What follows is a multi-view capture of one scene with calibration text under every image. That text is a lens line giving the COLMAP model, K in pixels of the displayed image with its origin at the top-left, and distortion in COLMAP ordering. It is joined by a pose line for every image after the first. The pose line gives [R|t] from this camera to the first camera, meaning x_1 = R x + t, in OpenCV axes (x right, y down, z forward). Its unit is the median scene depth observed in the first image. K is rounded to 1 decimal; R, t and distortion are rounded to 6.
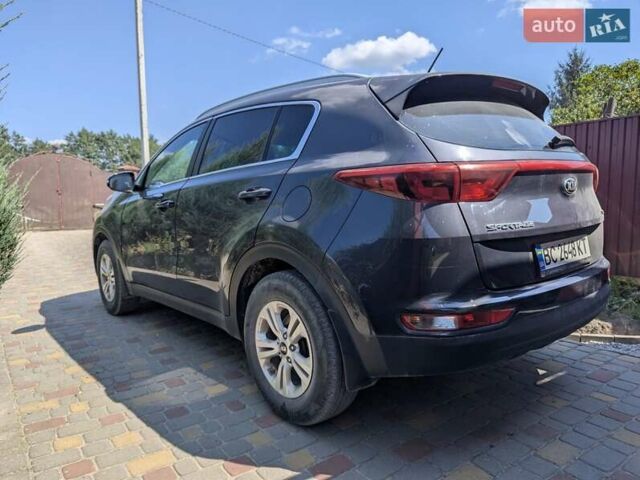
lens RADIAL K [[461.6, 0, 320.0], [0, 461.6, 240.0], [0, 0, 1]] dist [0.004088, -0.002005]
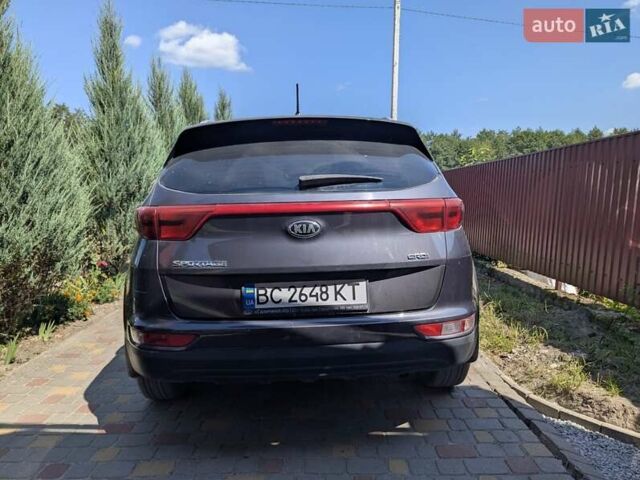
lens RADIAL K [[467.2, 0, 320.0], [0, 467.2, 240.0], [0, 0, 1]] dist [0.026464, -0.000226]
pose [[0.793933, 0.067103, -0.604291, 1.114461], [-0.059078, 0.997702, 0.033172, -0.120924], [0.605128, 0.009364, 0.796073, 0.219661]]
